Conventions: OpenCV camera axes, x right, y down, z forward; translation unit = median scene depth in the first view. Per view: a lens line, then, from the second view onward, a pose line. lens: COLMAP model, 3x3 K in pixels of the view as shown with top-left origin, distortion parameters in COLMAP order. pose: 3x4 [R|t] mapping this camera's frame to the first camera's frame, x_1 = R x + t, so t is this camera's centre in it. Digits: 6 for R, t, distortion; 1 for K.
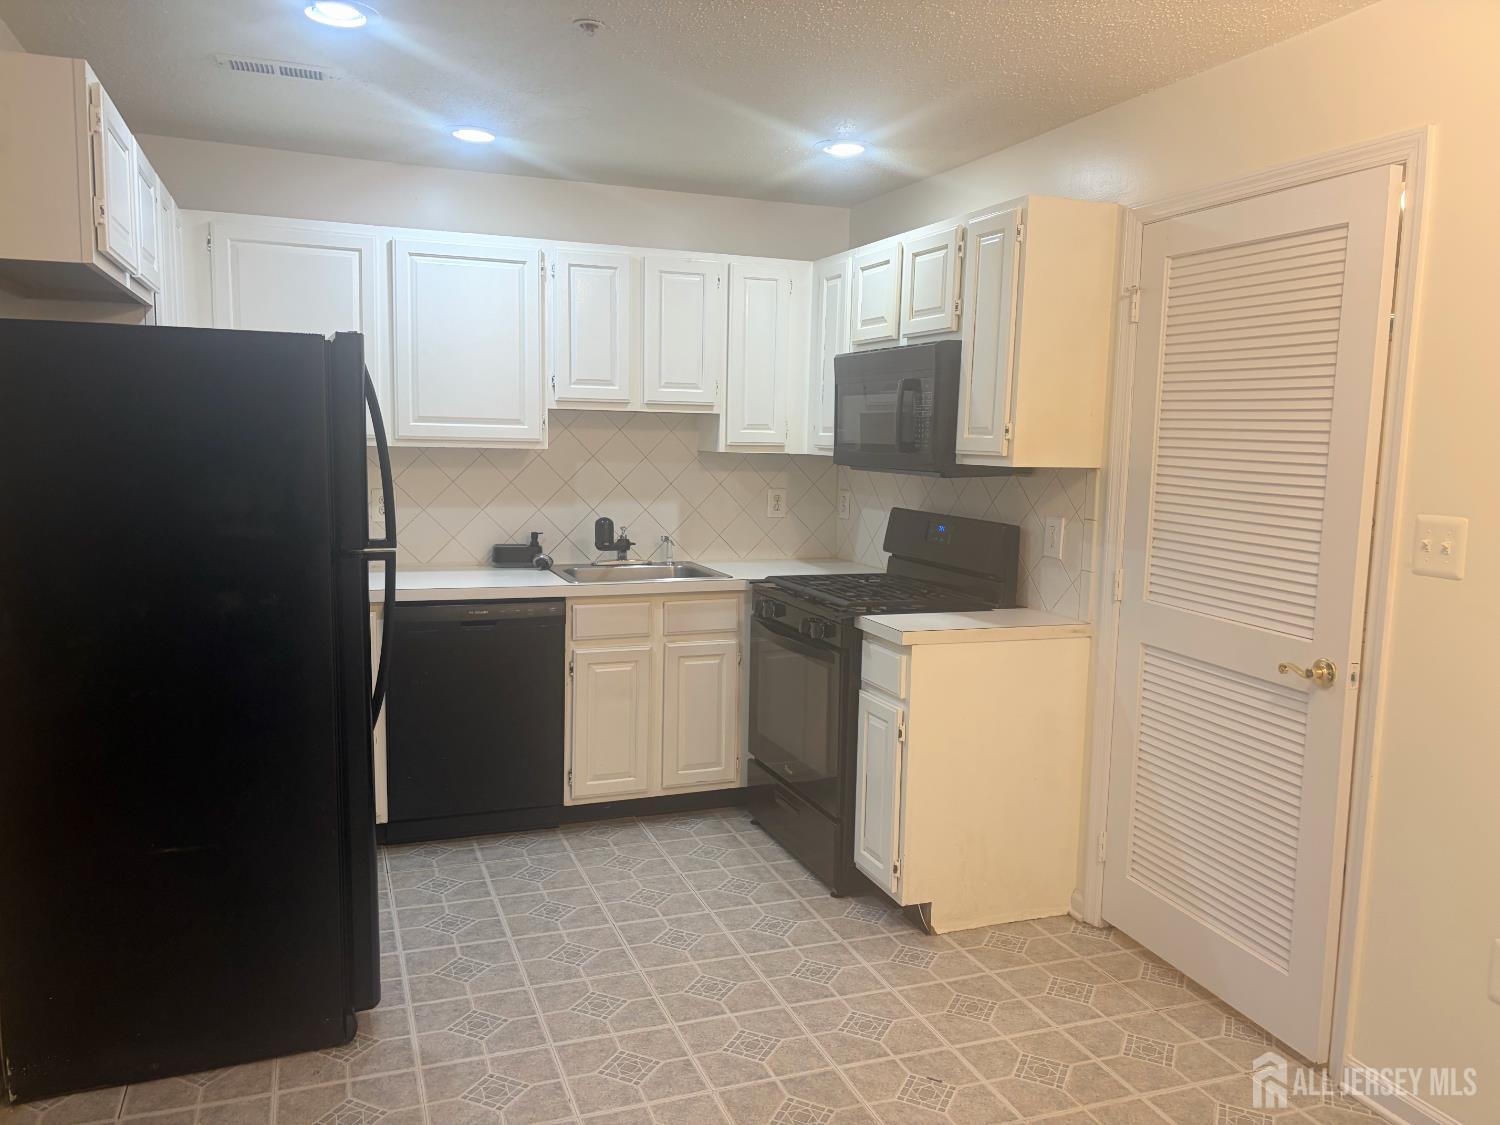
lens RADIAL K [[1116.3, 0, 745.0], [0, 1116.3, 564.7], [0, 0, 1]] dist [0.095307, -0.082836]
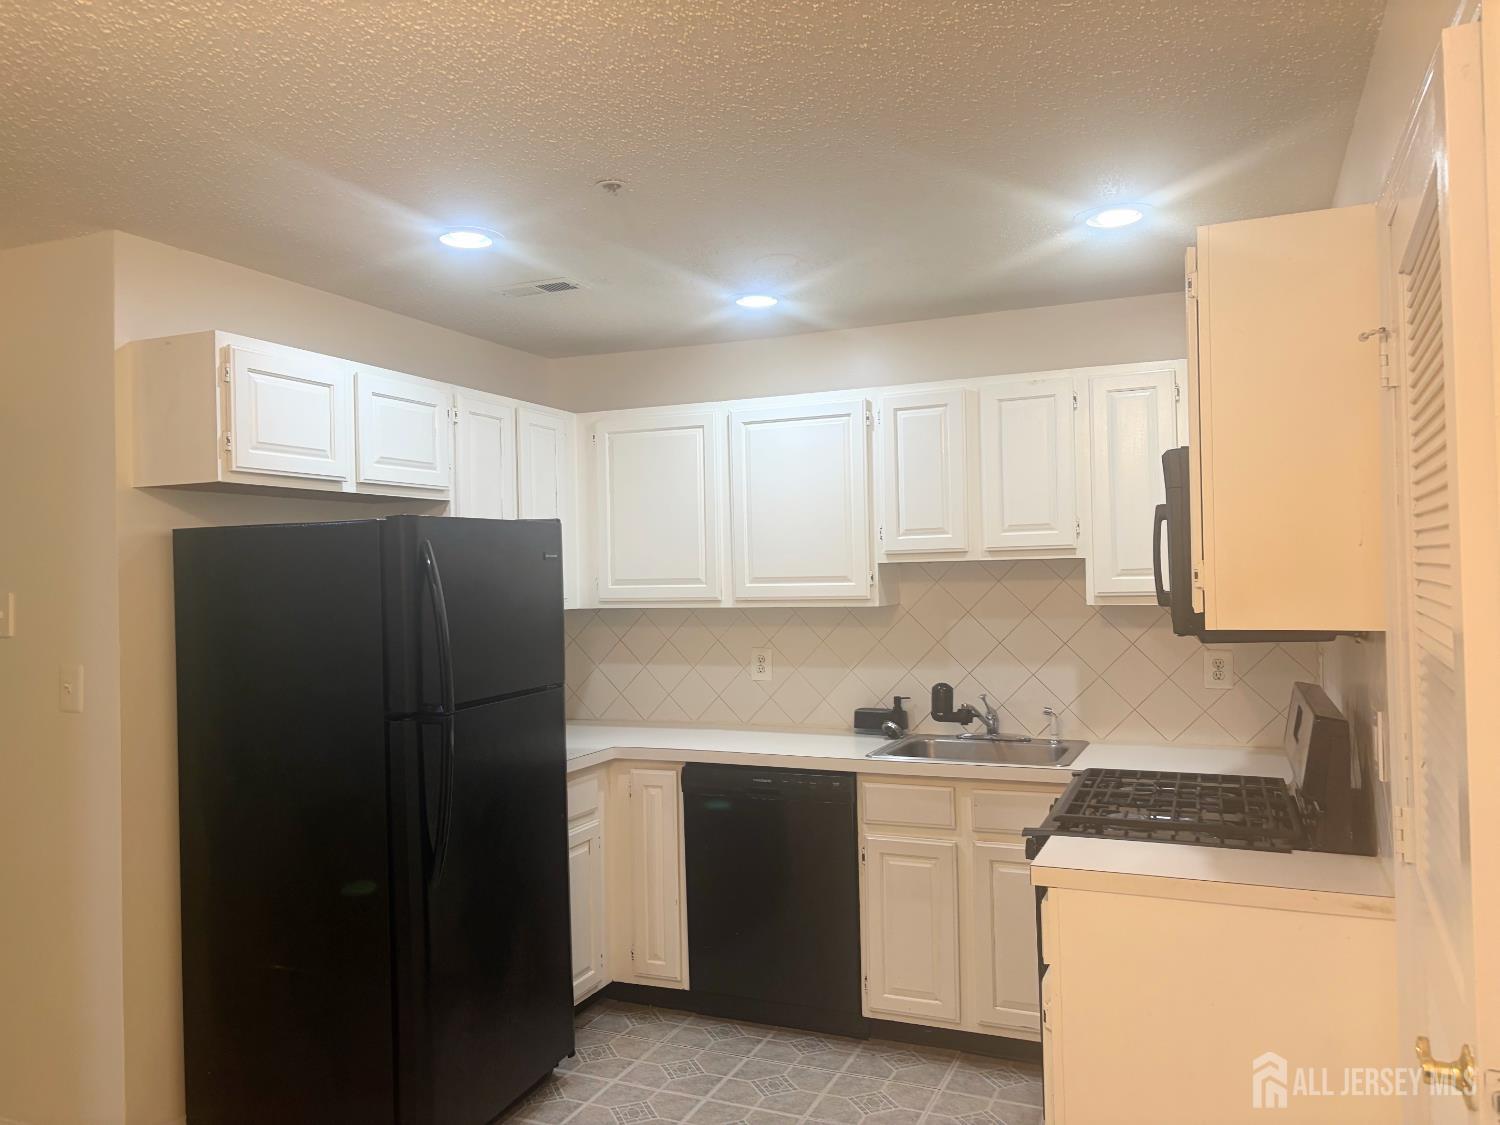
lens RADIAL K [[1106.6, 0, 751.4], [0, 1106.6, 547.4], [0, 0, 1]] dist [0.024353, -0.081399]
pose [[0.715418, -0.053984, -0.696608, 0.396055], [-0.049539, 0.990582, -0.127643, -0.031276], [0.696938, 0.125828, 0.706006, 0.289695]]
